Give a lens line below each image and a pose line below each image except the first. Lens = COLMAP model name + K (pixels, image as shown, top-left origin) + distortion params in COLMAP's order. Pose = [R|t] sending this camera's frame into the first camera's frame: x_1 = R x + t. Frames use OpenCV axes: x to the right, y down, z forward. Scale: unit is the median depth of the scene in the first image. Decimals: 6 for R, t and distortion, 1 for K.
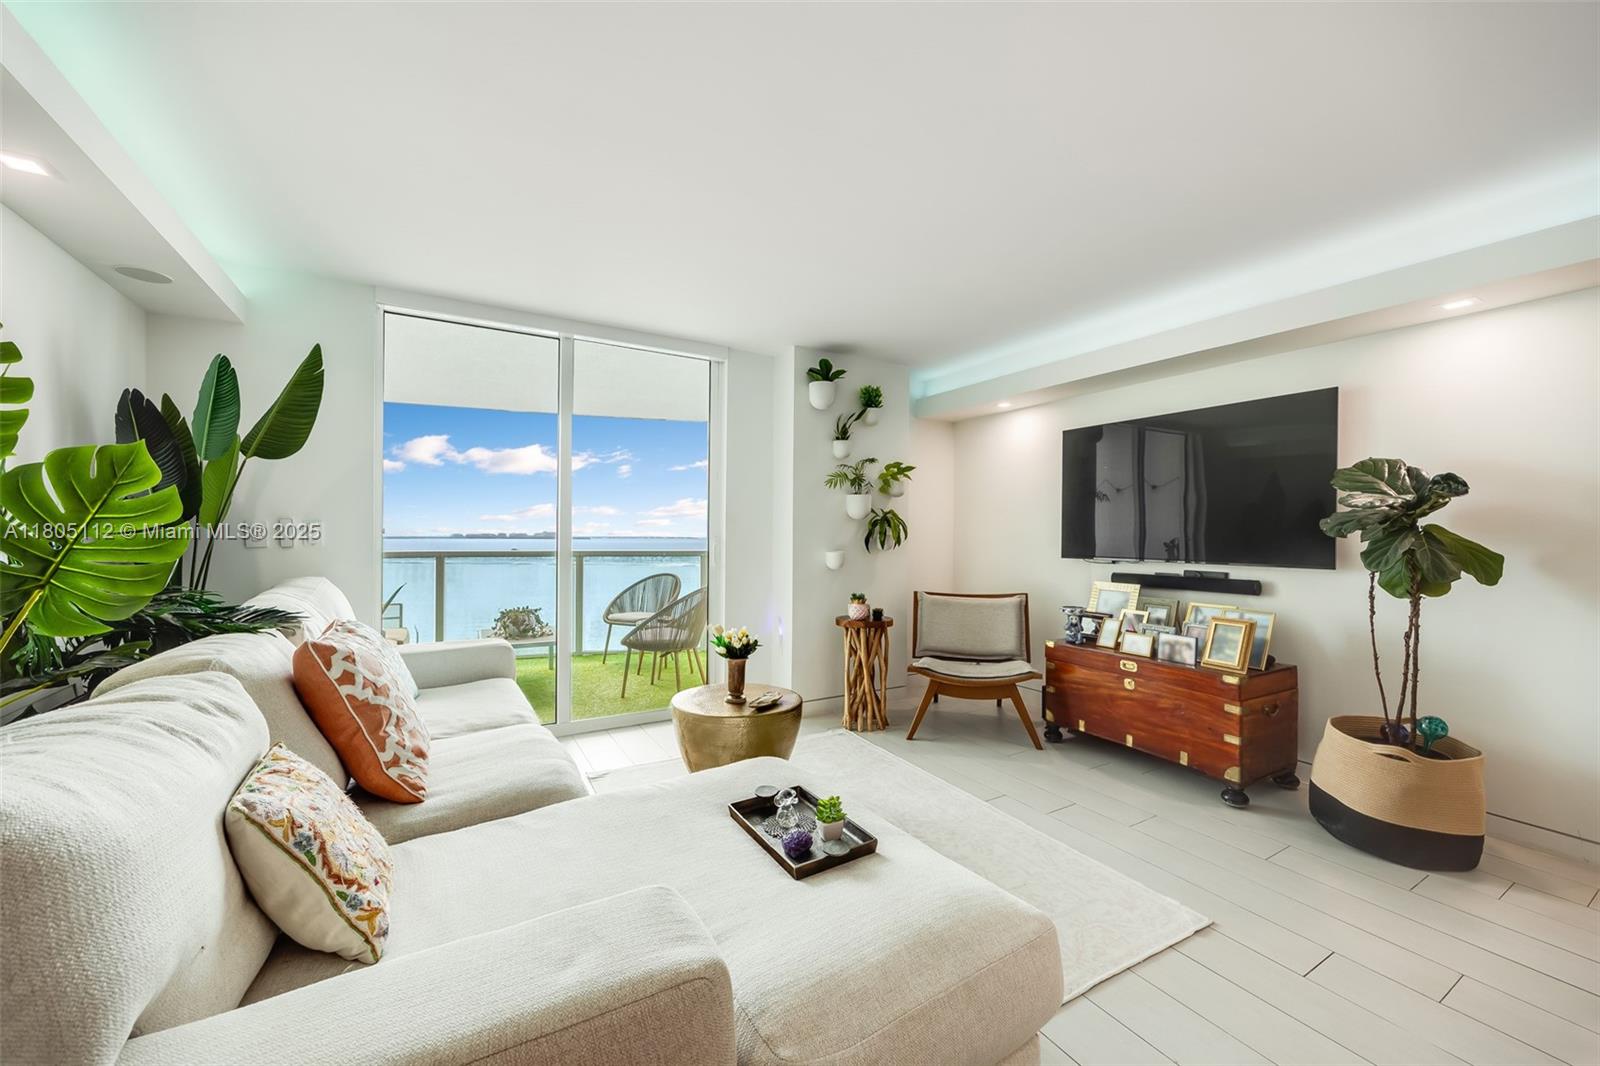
lens RADIAL K [[620.1, 0, 804.4], [0, 620.1, 535.6], [0, 0, 1]] dist [-0.001938, -0.000085]
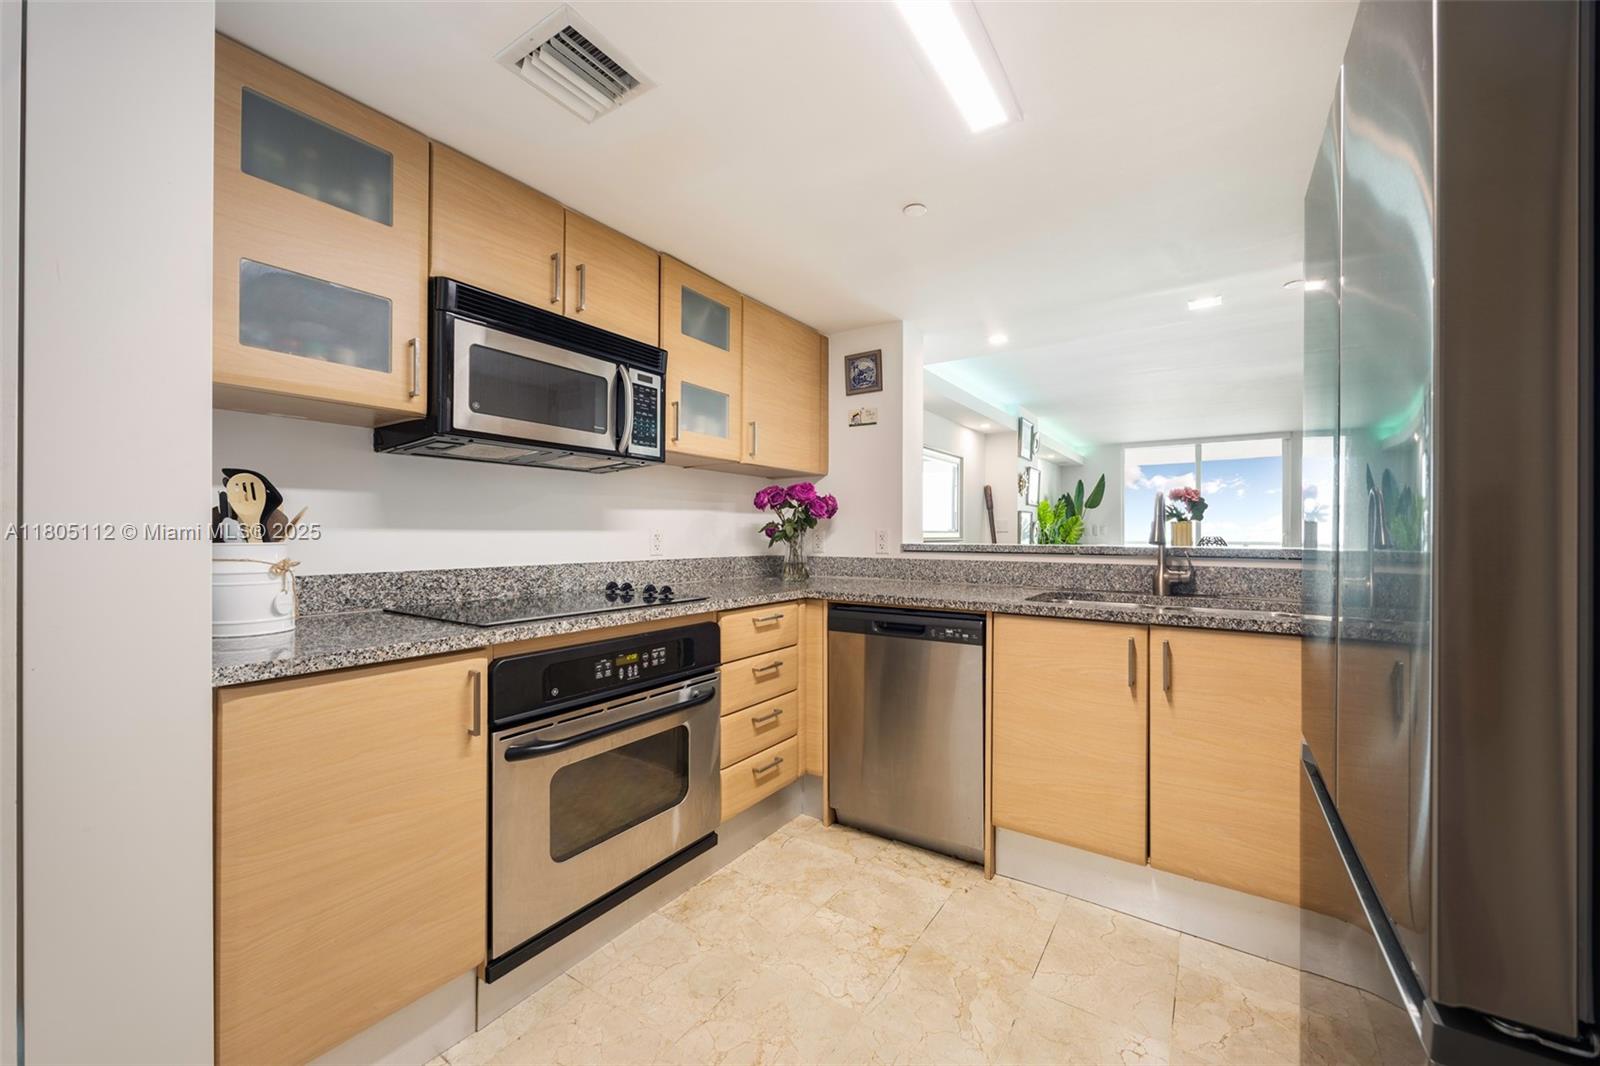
lens RADIAL K [[620.1, 0, 804.4], [0, 620.1, 535.6], [0, 0, 1]] dist [-0.001938, -0.000085]
pose [[0.424006, -0.005870, -0.905640, 1.024311], [-0.001856, 0.999971, -0.007351, 0.036438], [0.905658, 0.004797, 0.423983, -1.236513]]
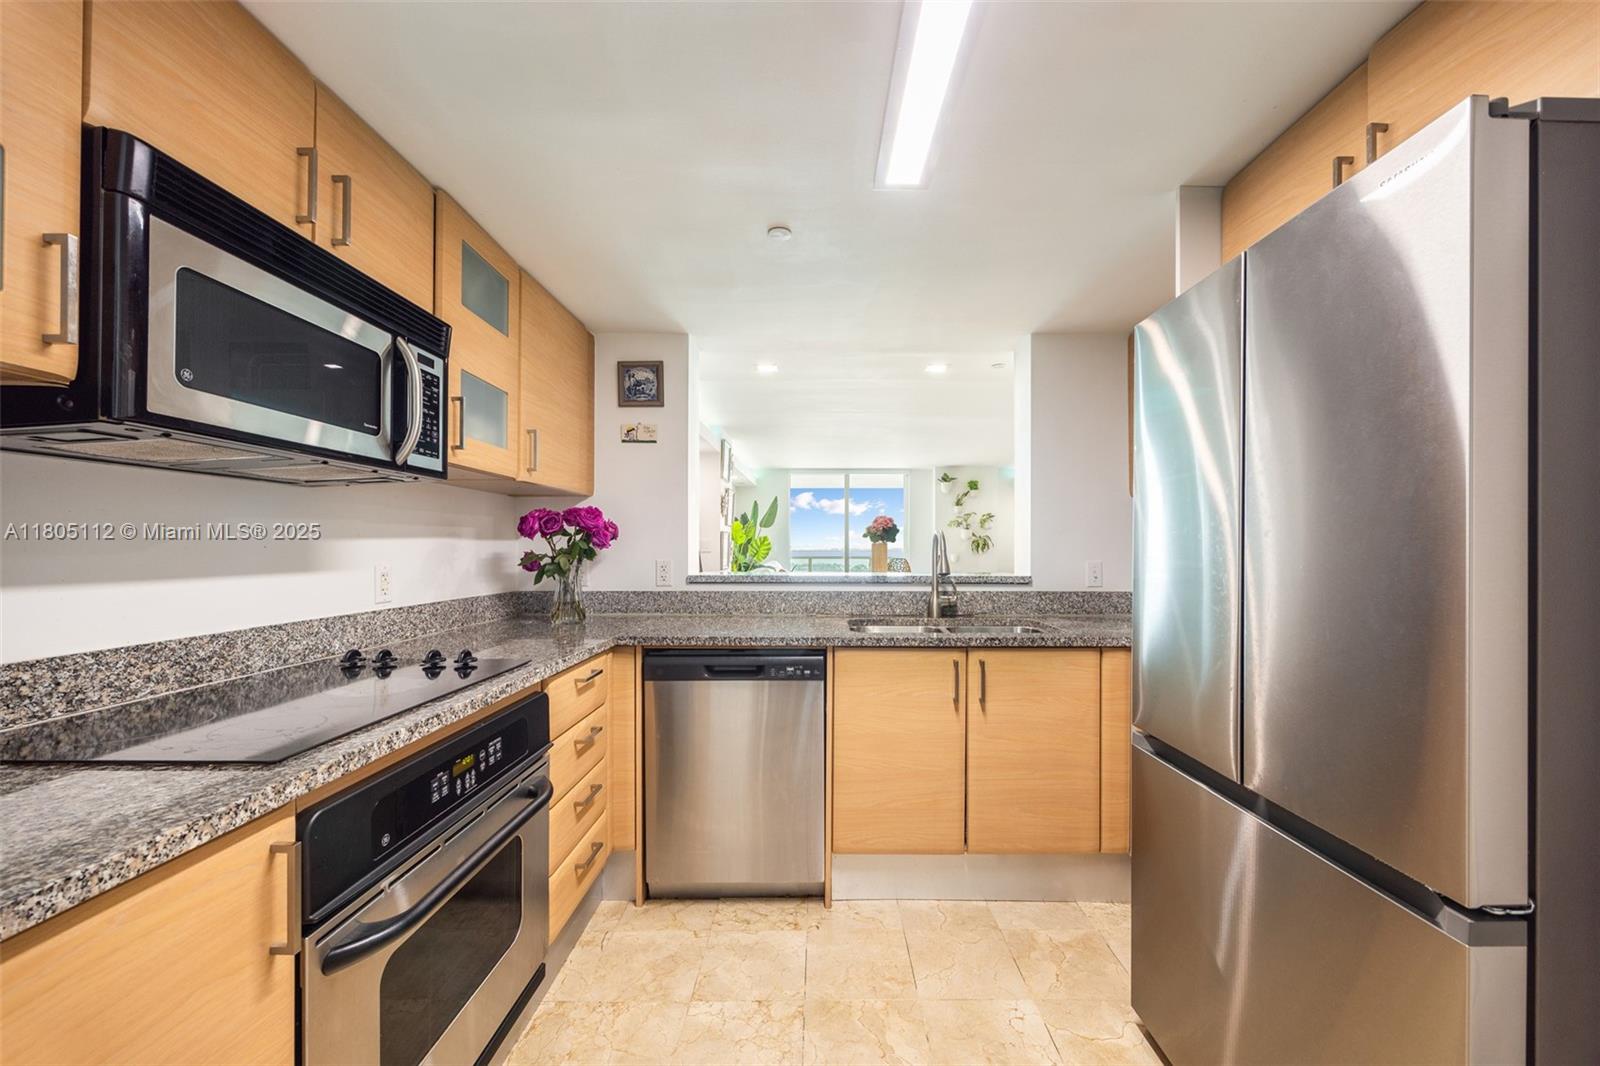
lens RADIAL K [[634.6, 0, 820.0], [0, 634.6, 549.1], [0, 0, 1]] dist [-0.000396, 0.000222]
pose [[0.862347, -0.005482, -0.506289, 0.865152], [0.004456, 0.999985, -0.003238, 0.011728], [0.506299, 0.000537, 0.862358, -1.365082]]
